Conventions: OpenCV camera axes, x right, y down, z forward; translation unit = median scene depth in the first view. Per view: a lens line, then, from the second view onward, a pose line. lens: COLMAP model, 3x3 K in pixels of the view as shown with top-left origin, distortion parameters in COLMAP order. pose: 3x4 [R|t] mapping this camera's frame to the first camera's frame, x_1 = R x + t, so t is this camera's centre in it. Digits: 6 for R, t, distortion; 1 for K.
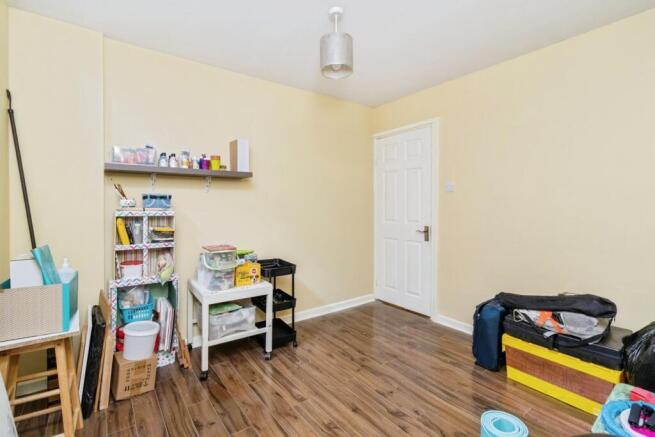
lens RADIAL K [[302.5, 0, 327.4], [0, 302.5, 214.3], [0, 0, 1]] dist [0.000145, -0.000399]
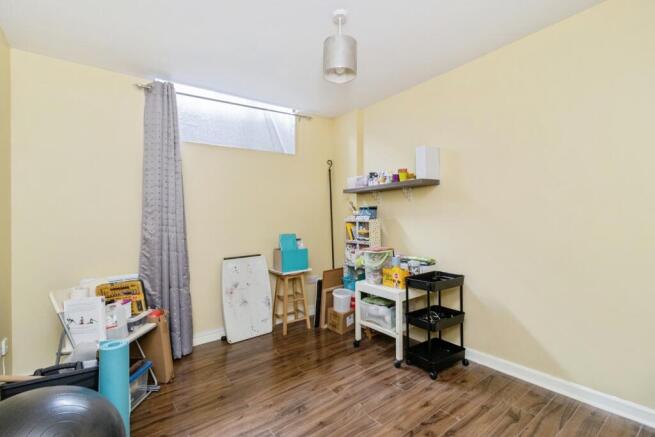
lens RADIAL K [[304.3, 0, 327.5], [0, 304.3, 218.5], [0, 0, 1]] dist [-0.000812, -0.000298]
pose [[0.003971, -0.001830, -0.999990, 0.837026], [-0.003672, 0.999992, -0.001844, -0.006193], [0.999985, 0.003679, 0.003965, 0.792969]]
